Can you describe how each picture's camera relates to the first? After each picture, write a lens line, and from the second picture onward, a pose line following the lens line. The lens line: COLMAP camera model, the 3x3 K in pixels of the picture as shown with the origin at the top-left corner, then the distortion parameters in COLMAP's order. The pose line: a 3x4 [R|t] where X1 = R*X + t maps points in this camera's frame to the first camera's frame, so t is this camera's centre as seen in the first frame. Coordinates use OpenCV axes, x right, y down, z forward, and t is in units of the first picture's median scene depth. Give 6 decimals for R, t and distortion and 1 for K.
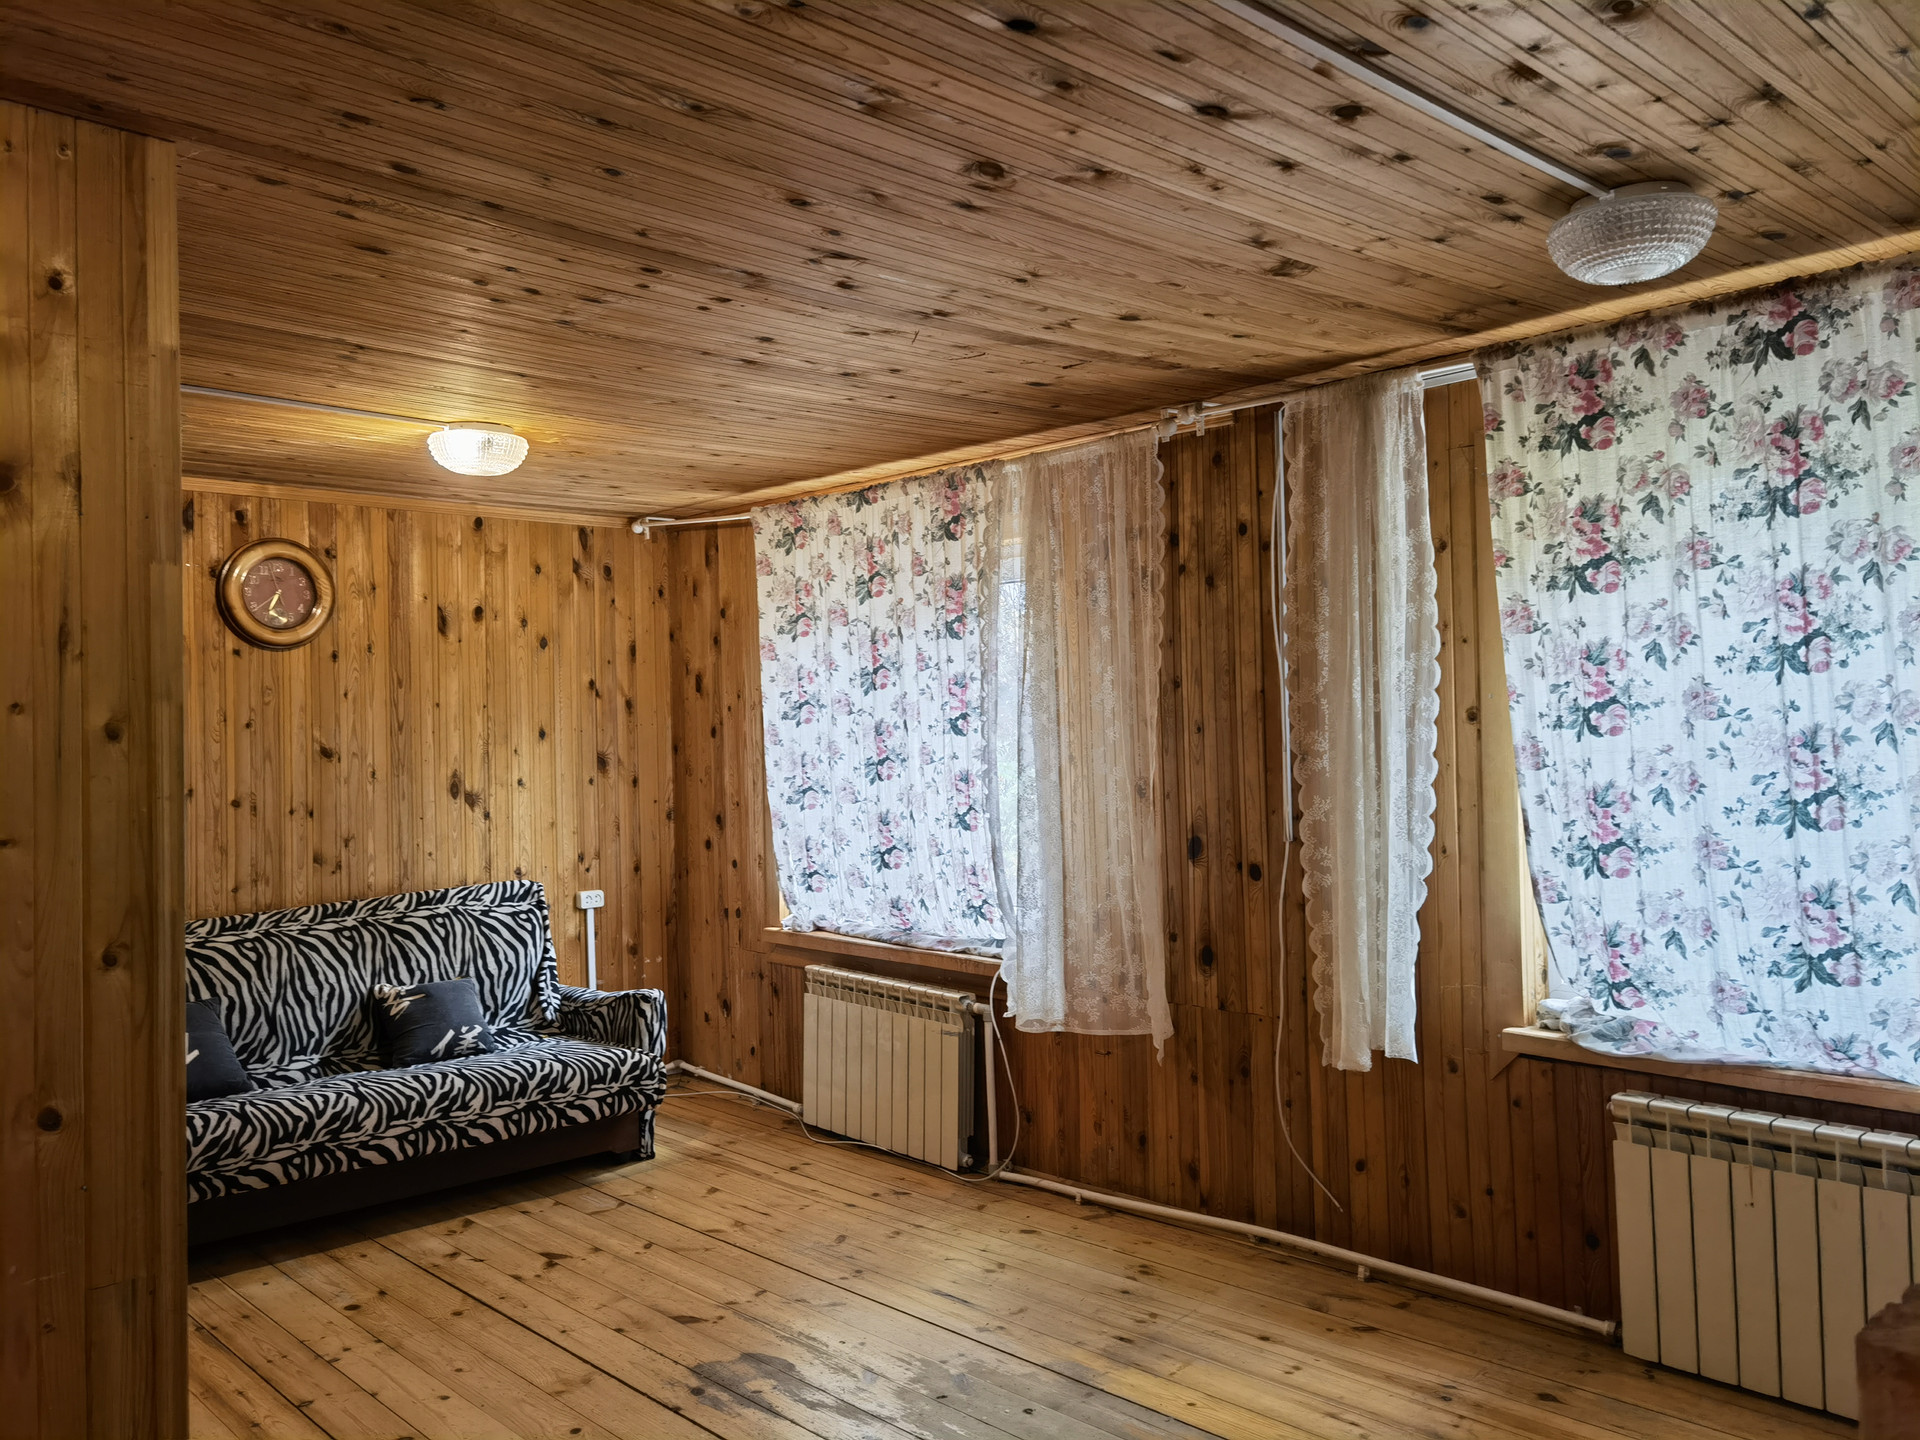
lens RADIAL K [[1530.9, 0, 959.8], [0, 1530.9, 718.9], [0, 0, 1]] dist [0.033315, -0.022444]
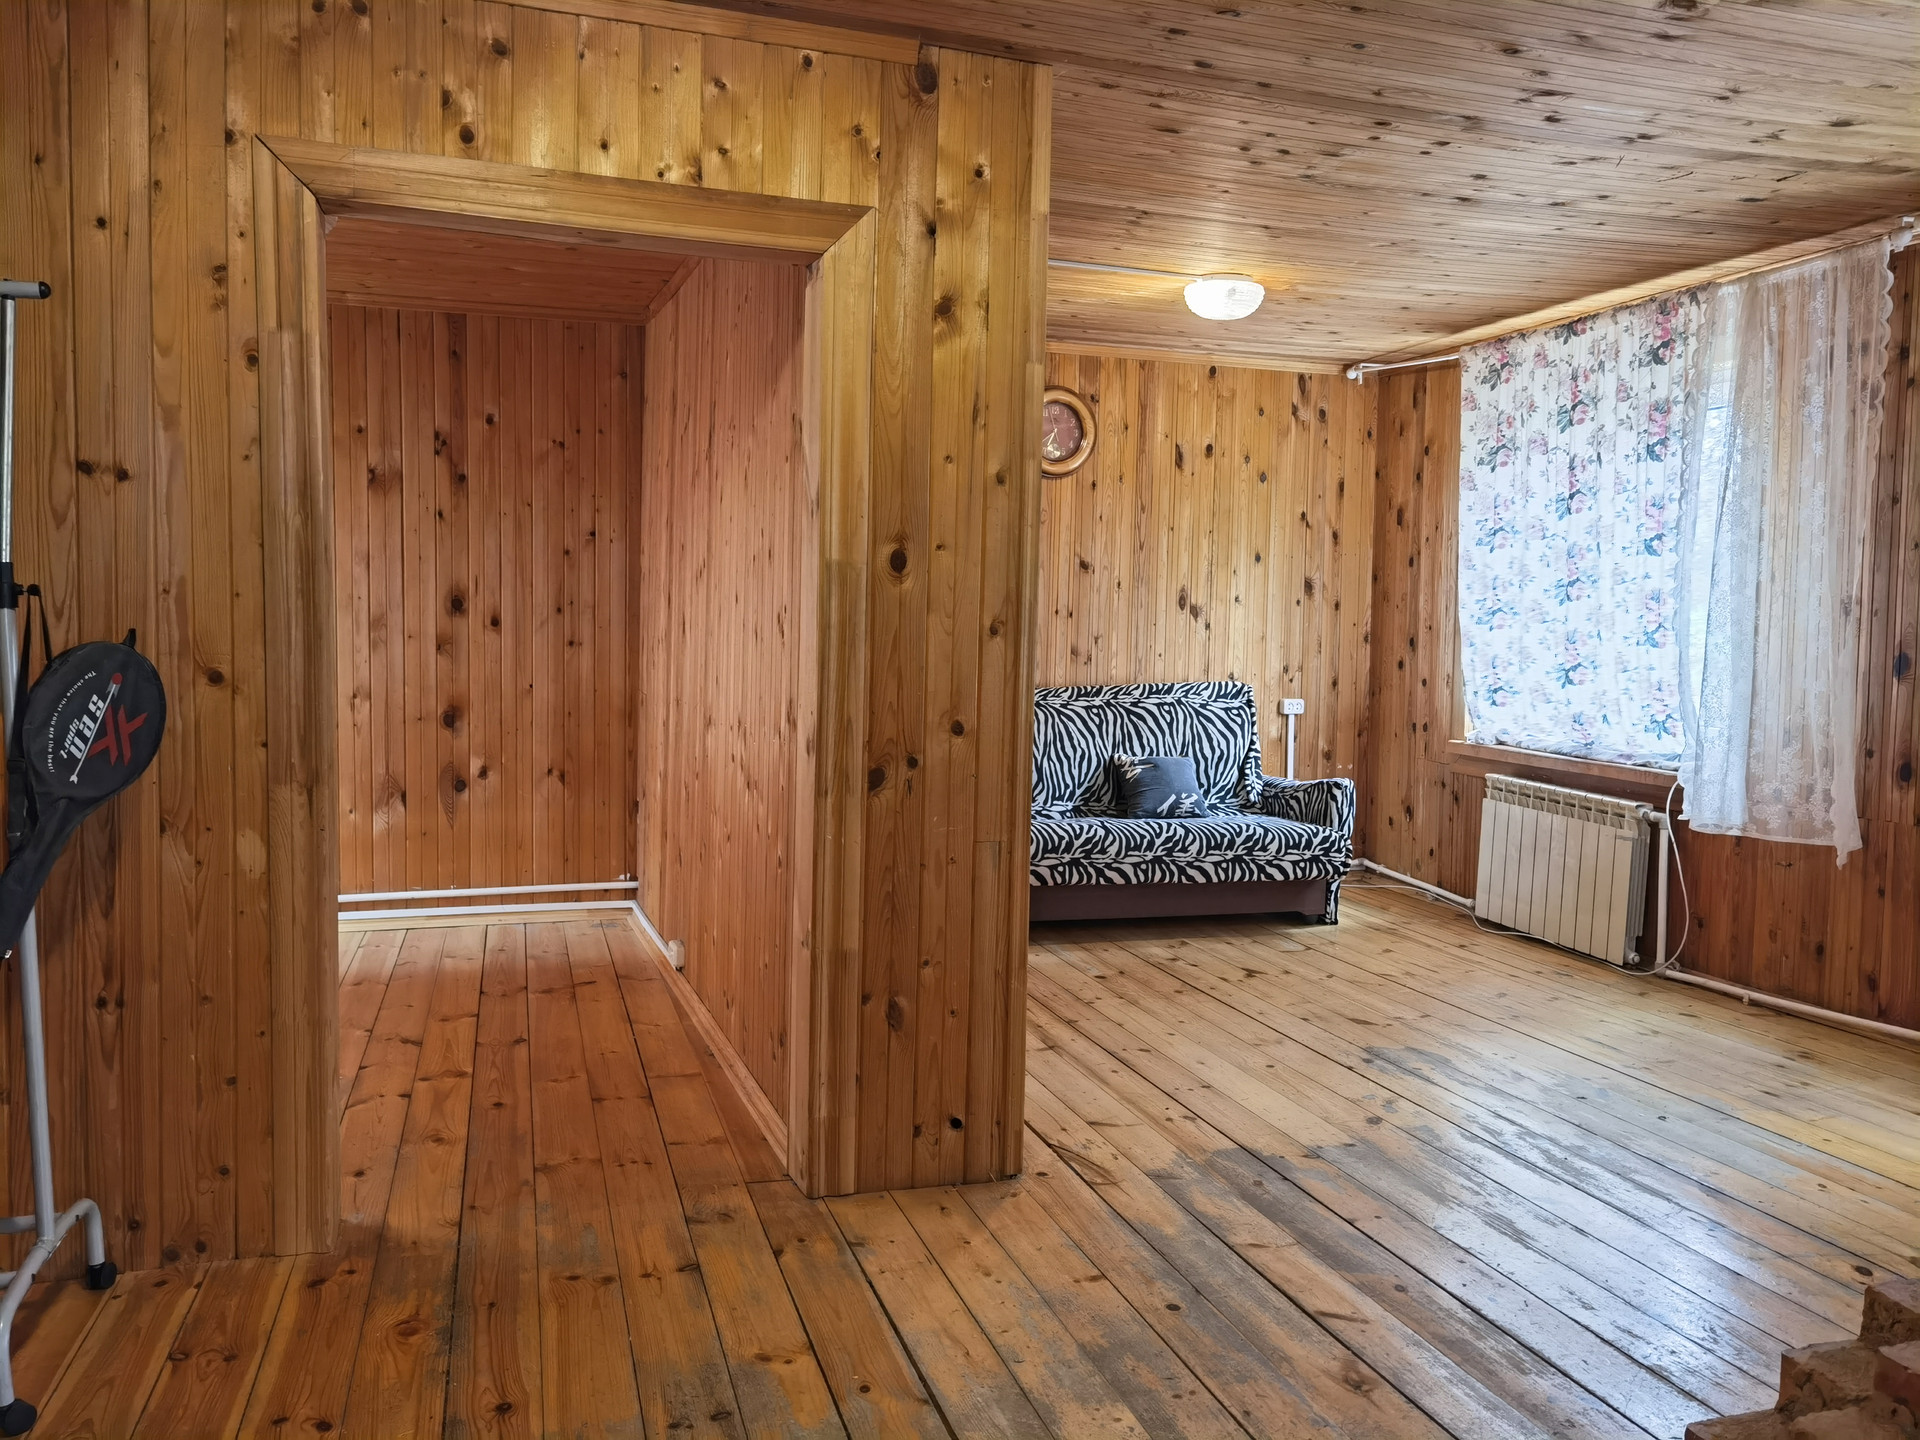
lens RADIAL K [[1530.9, 0, 961.0], [0, 1530.9, 725.5], [0, 0, 1]] dist [0.033315, -0.022444]
pose [[0.902343, 0.066599, -0.425843, 0.031351], [-0.032581, 0.995703, 0.086683, 0.055622], [0.429786, -0.064343, 0.900635, -0.173942]]
